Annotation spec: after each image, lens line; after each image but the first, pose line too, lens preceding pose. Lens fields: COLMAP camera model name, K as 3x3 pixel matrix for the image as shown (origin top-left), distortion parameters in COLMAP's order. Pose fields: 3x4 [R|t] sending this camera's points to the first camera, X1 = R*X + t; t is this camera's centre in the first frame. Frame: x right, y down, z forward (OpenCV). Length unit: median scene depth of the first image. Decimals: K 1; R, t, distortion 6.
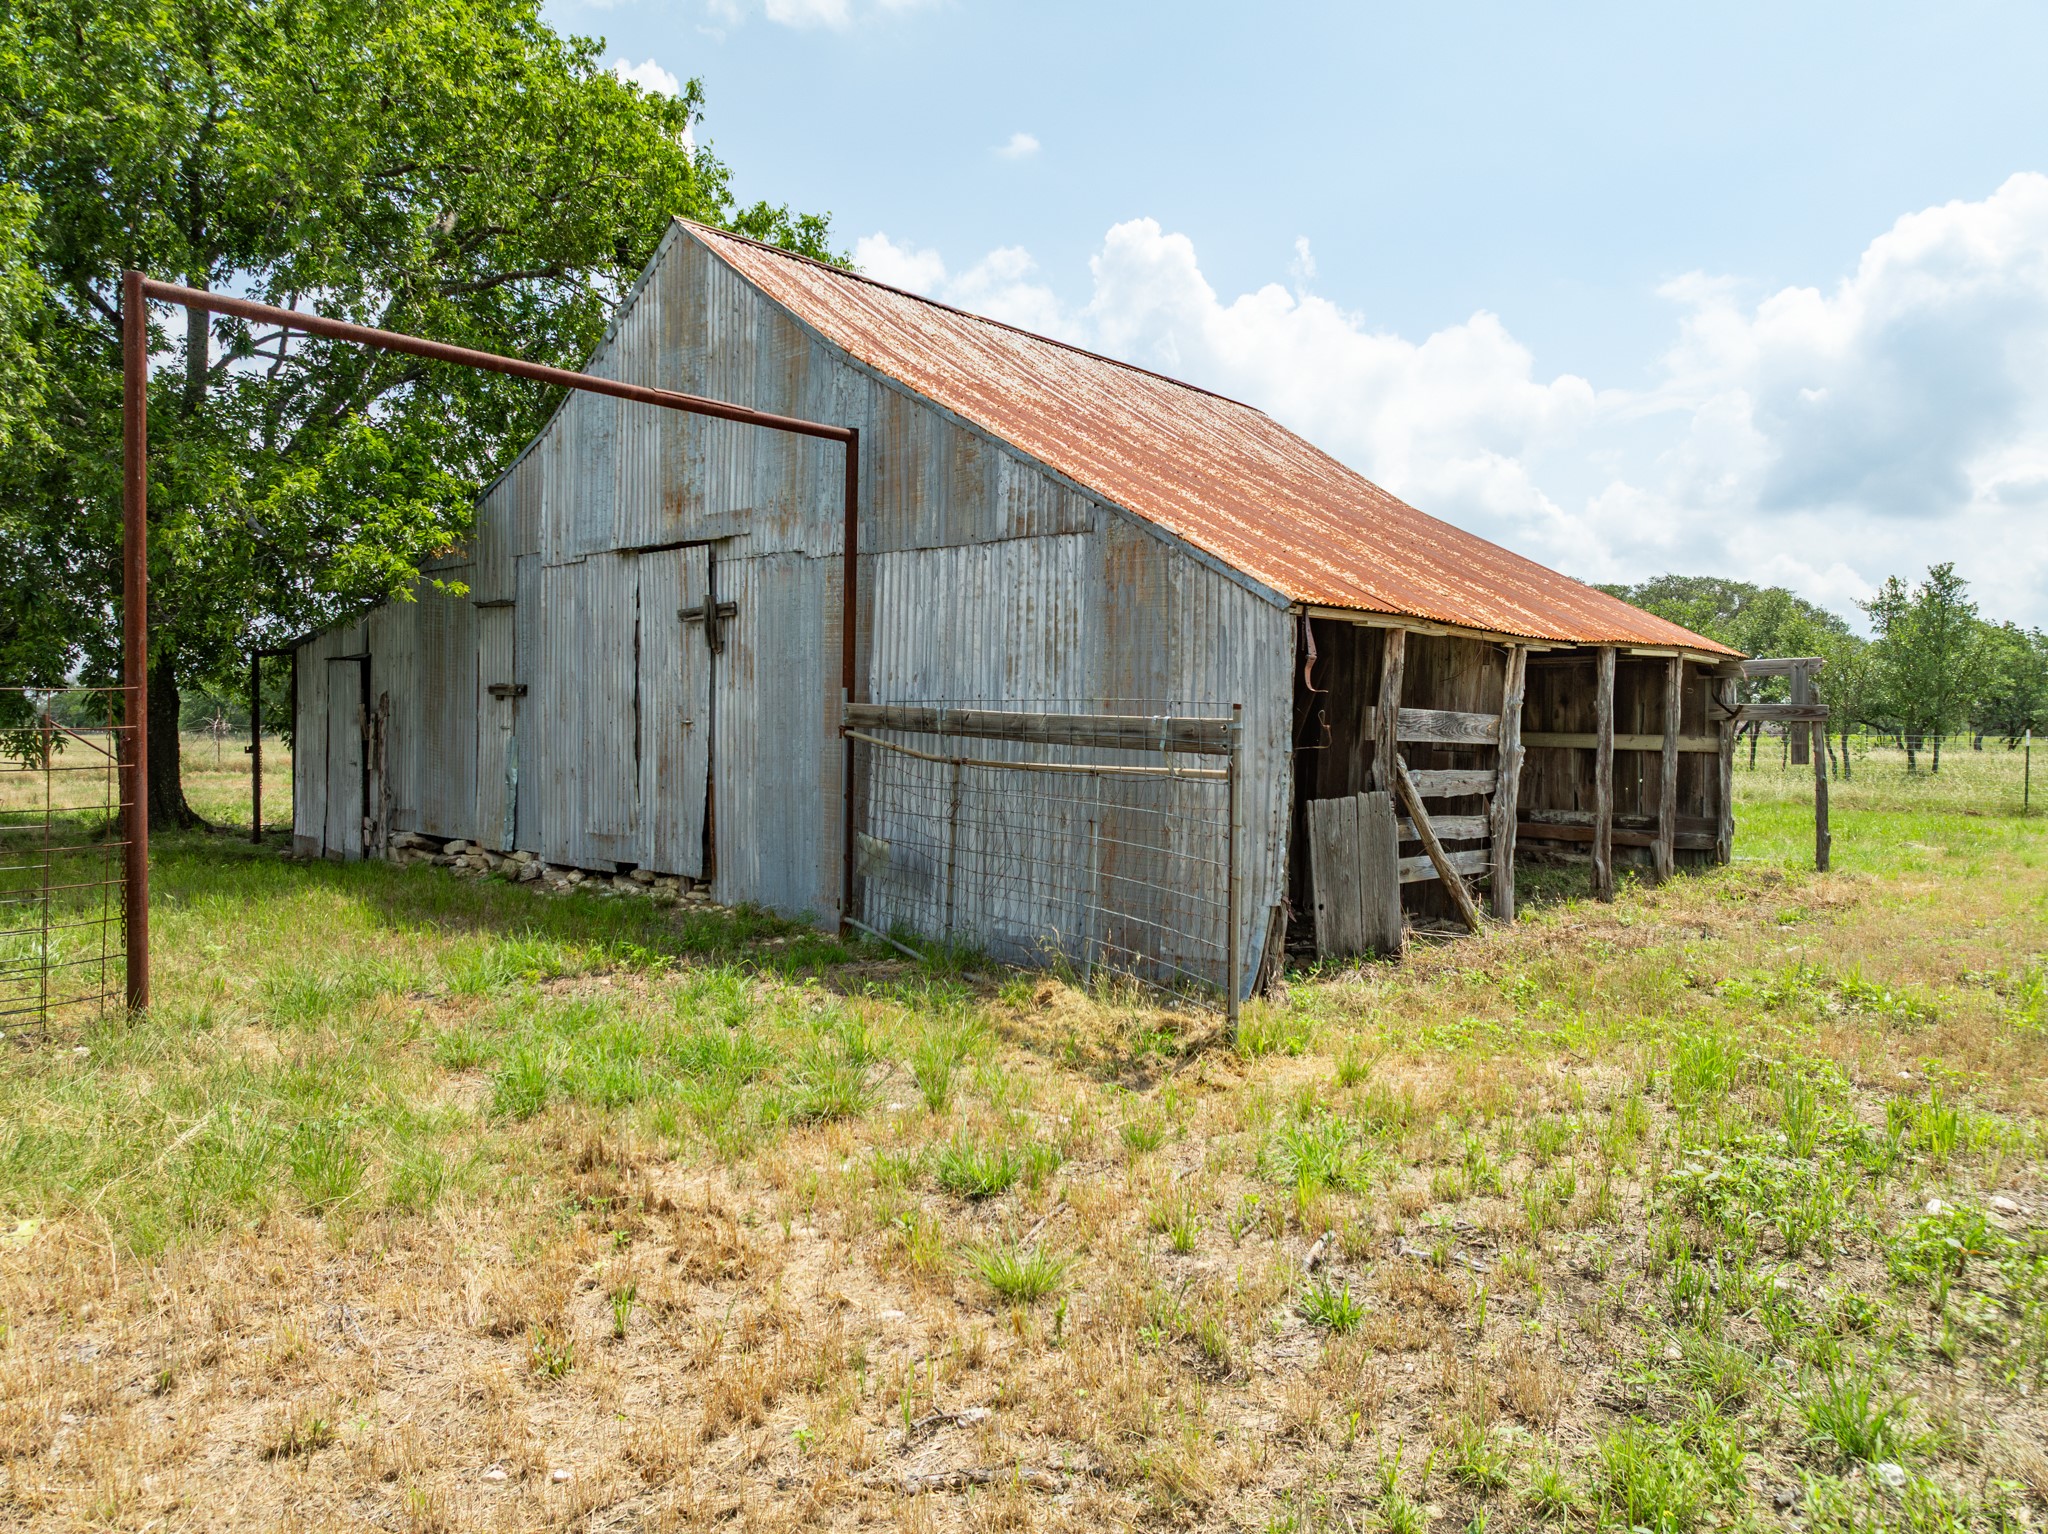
lens RADIAL K [[1454.2, 0, 1012.2], [0, 1454.2, 728.3], [0, 0, 1]] dist [-0.009763, 0.002127]
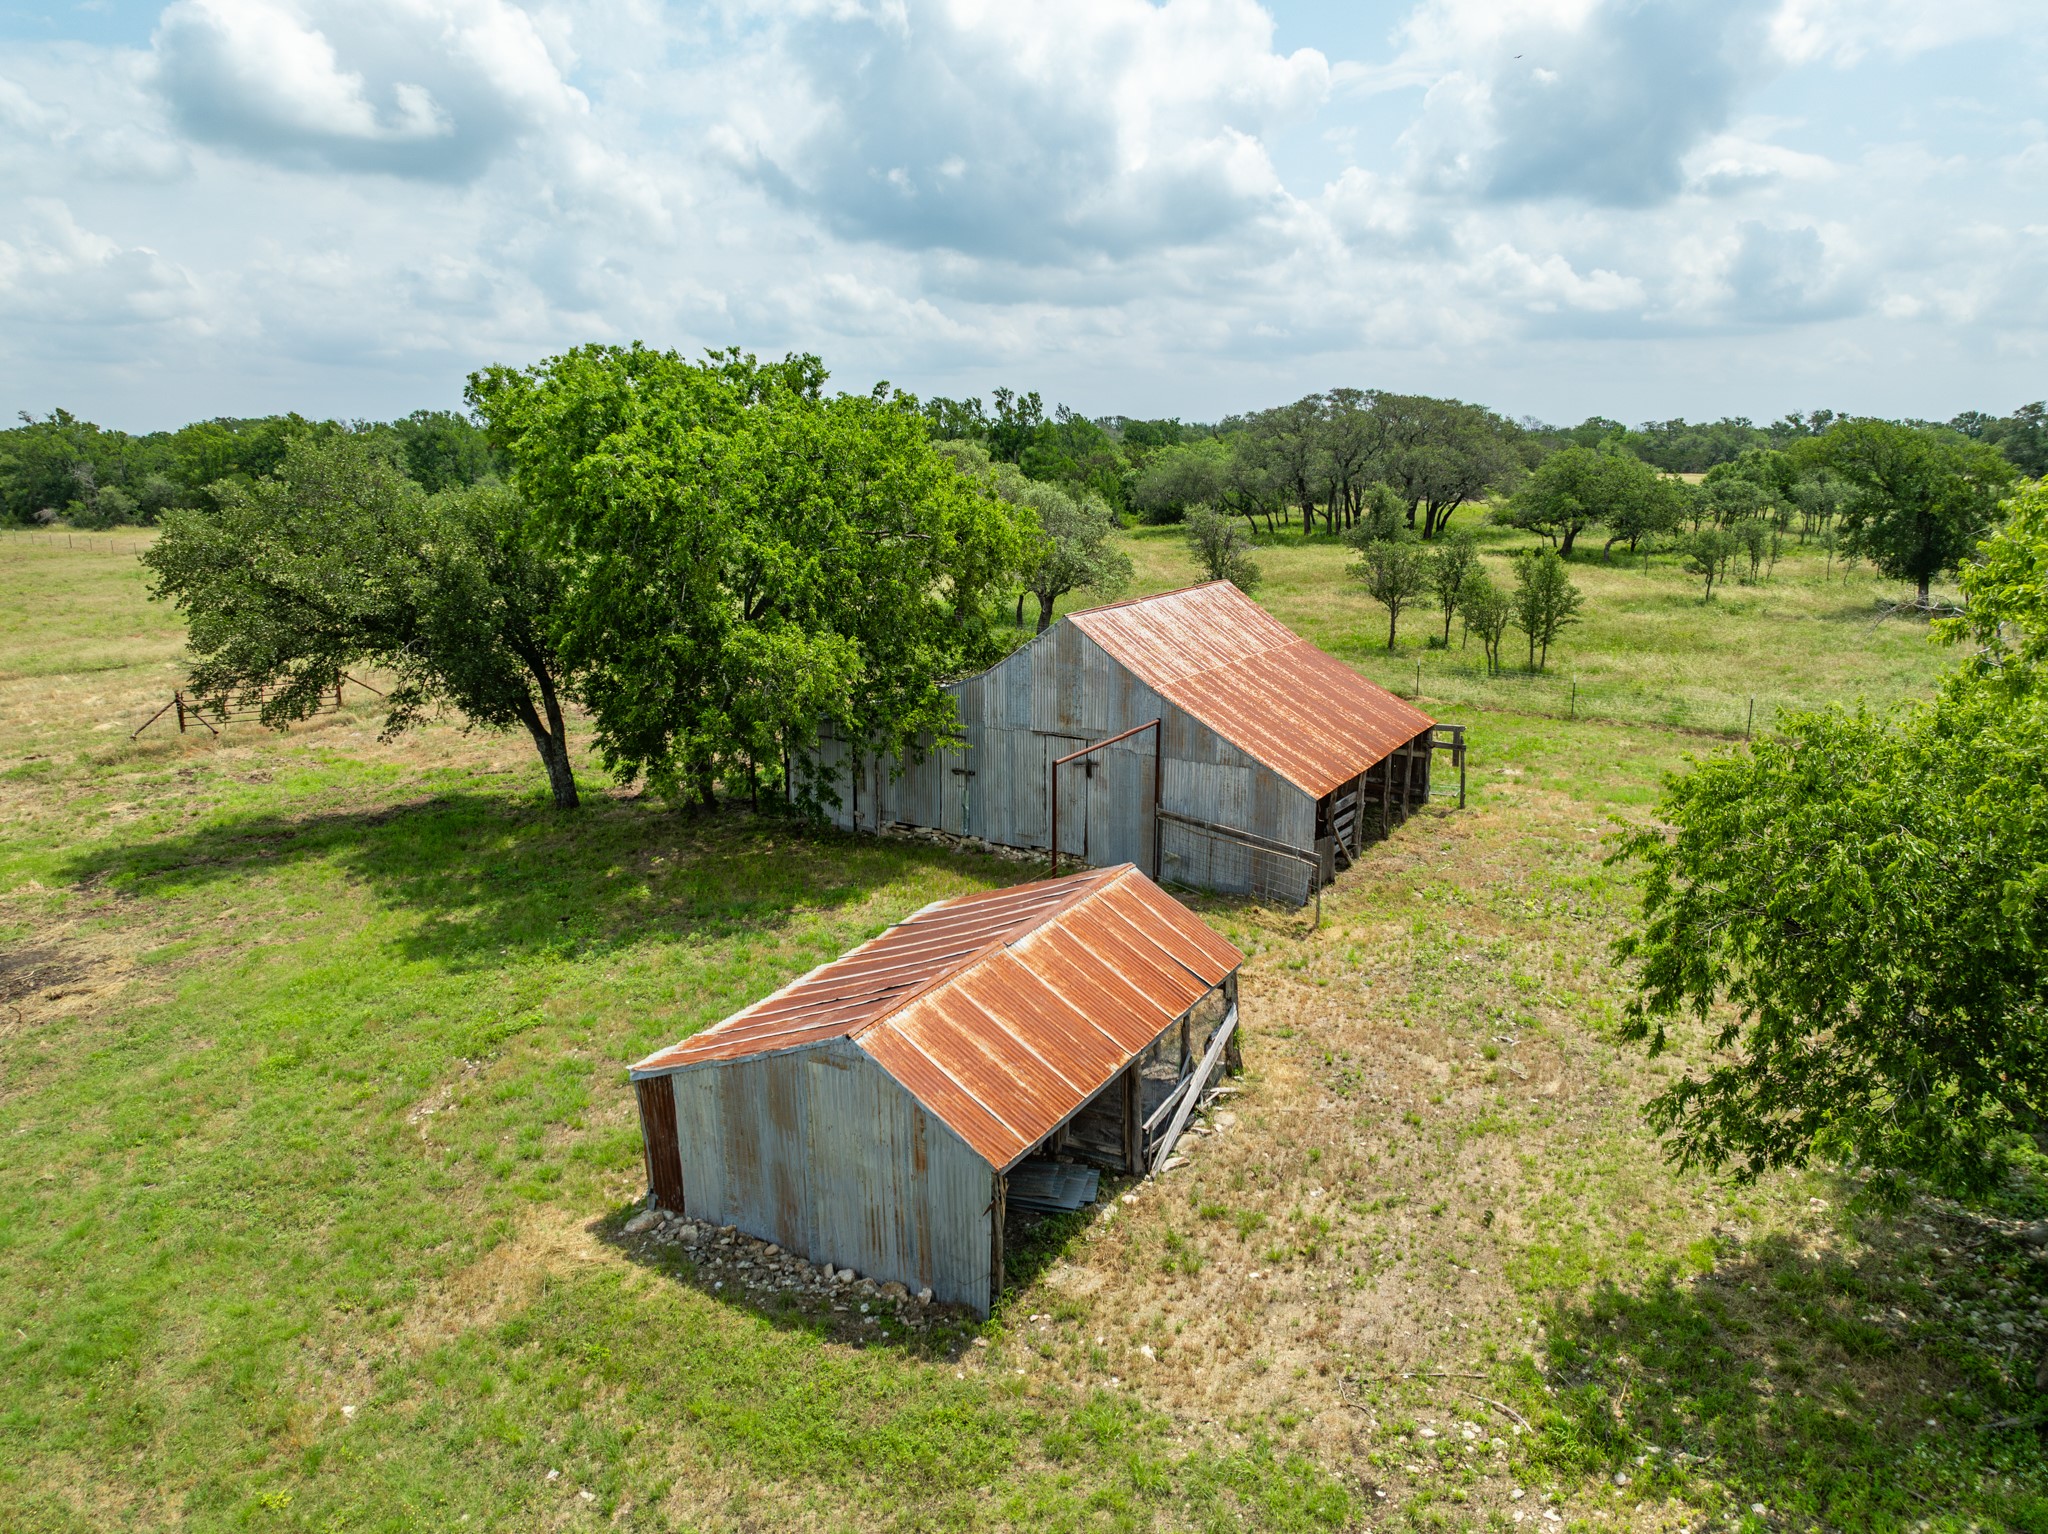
lens RADIAL K [[1454.2, 0, 1034.5], [0, 1454.2, 805.8], [0, 0, 1]] dist [-0.009763, 0.002127]
pose [[0.981572, -0.063304, 0.180302, -0.706636], [0.017048, 0.968783, 0.247325, -0.600502], [-0.190330, -0.239693, 0.952009, -1.418316]]
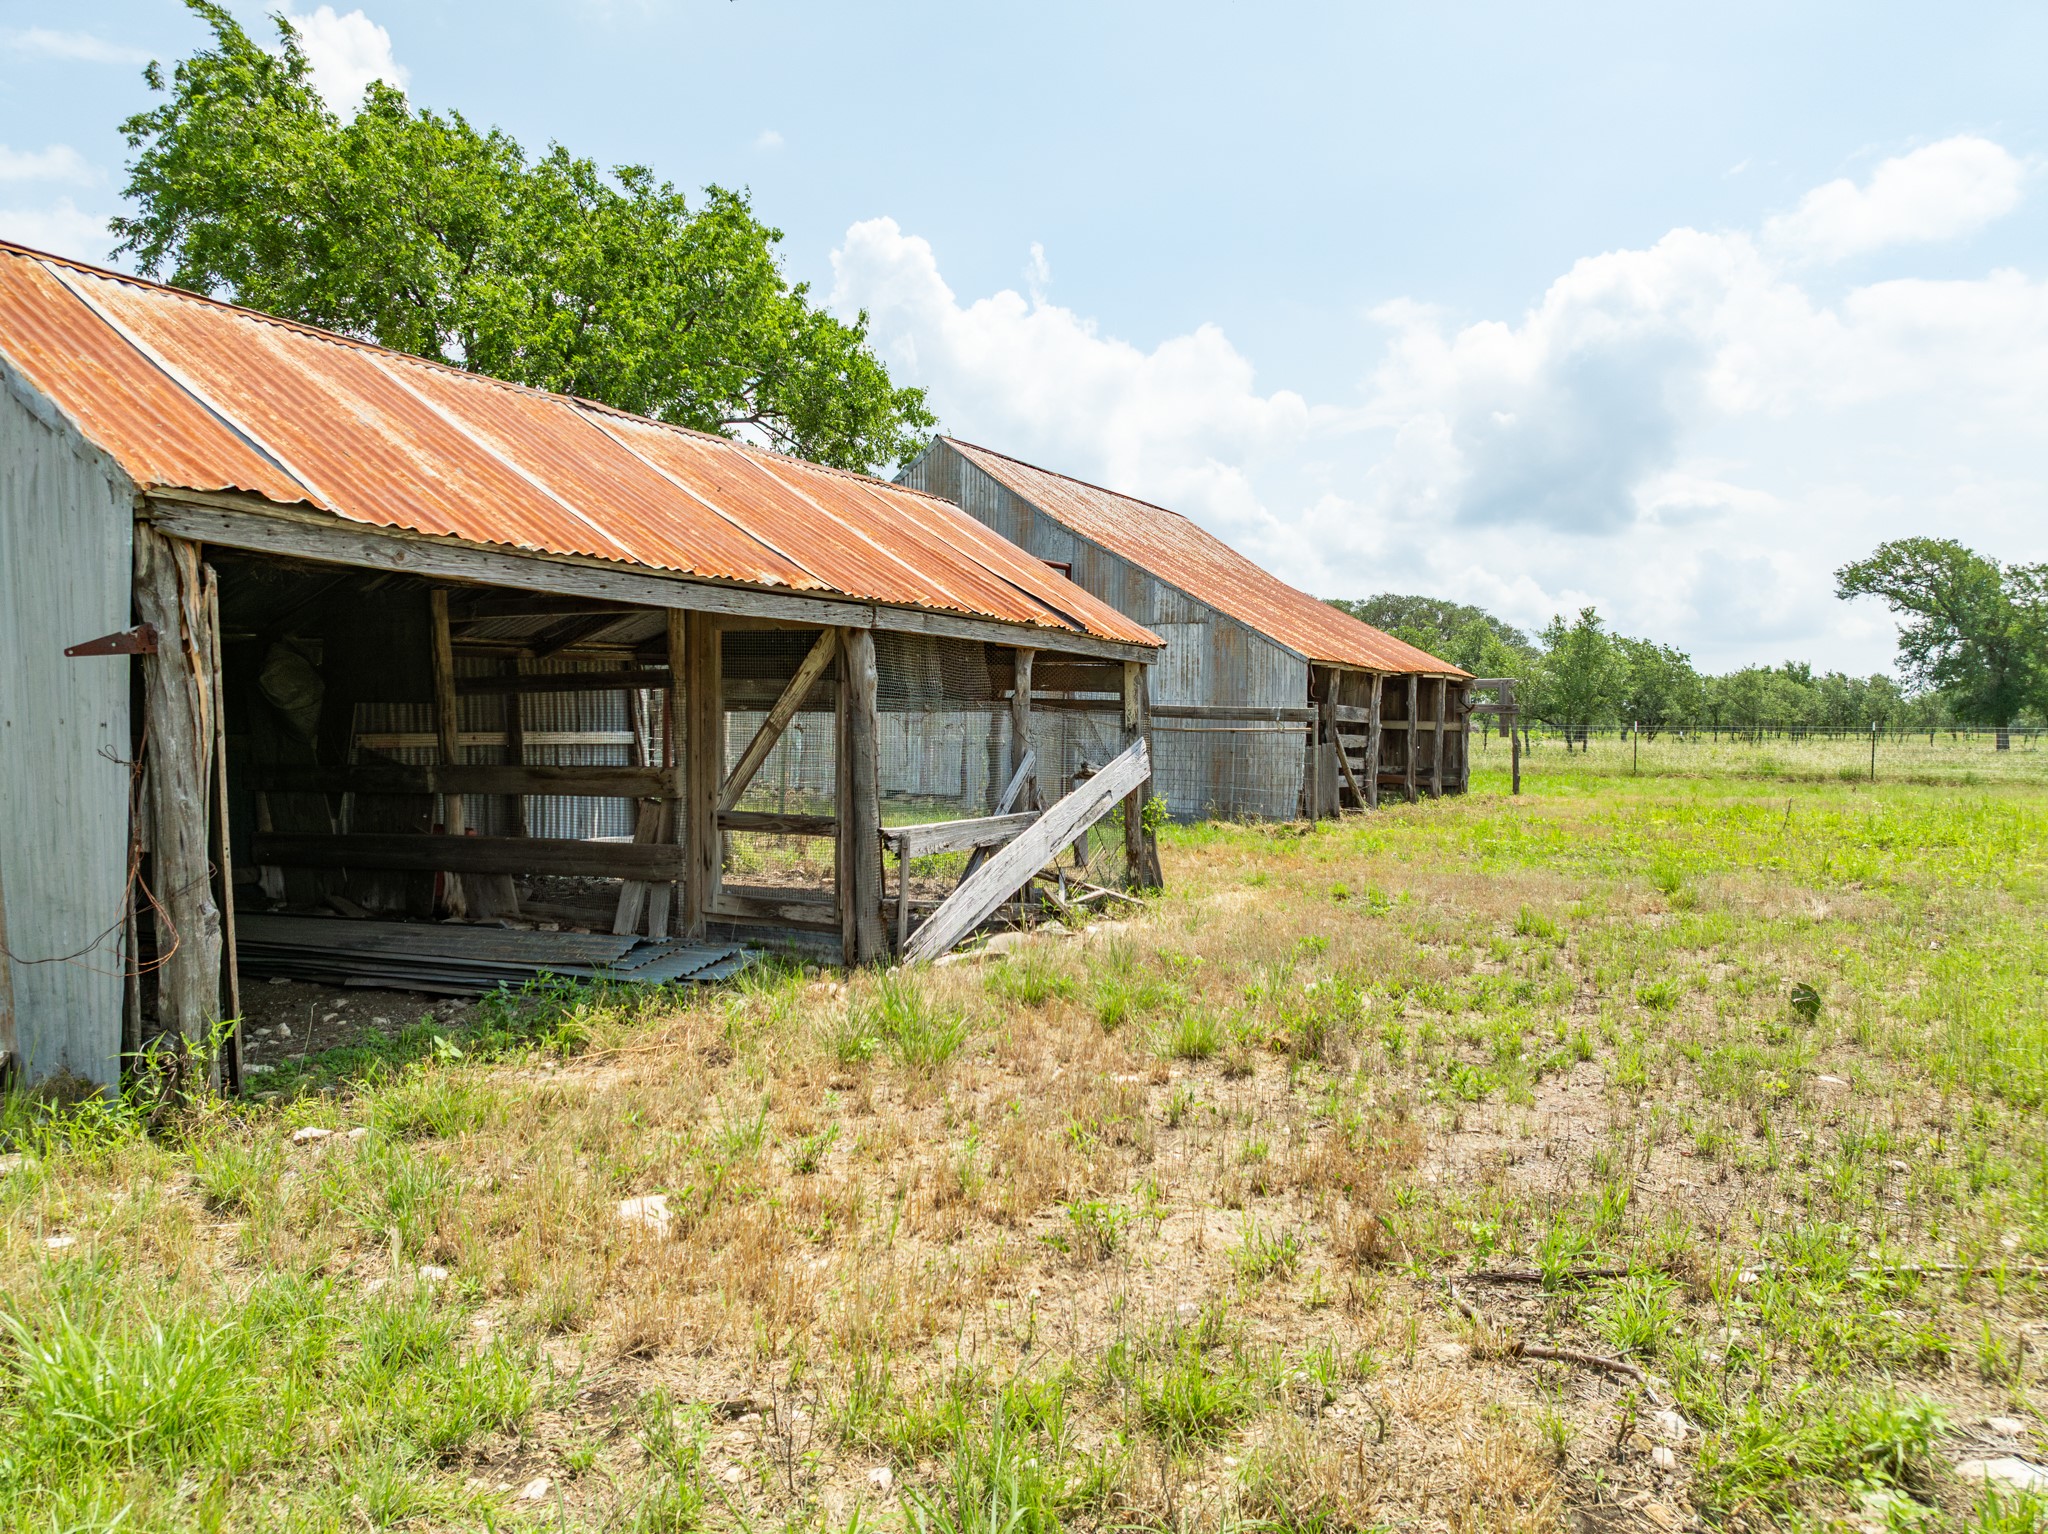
lens RADIAL K [[1454.2, 0, 1016.6], [0, 1454.2, 762.2], [0, 0, 1]] dist [-0.009763, 0.002127]
pose [[0.983362, -0.004813, 0.181593, -0.417375], [0.000647, 0.999735, 0.022994, 0.015049], [-0.181656, -0.022494, 0.983105, -0.729048]]
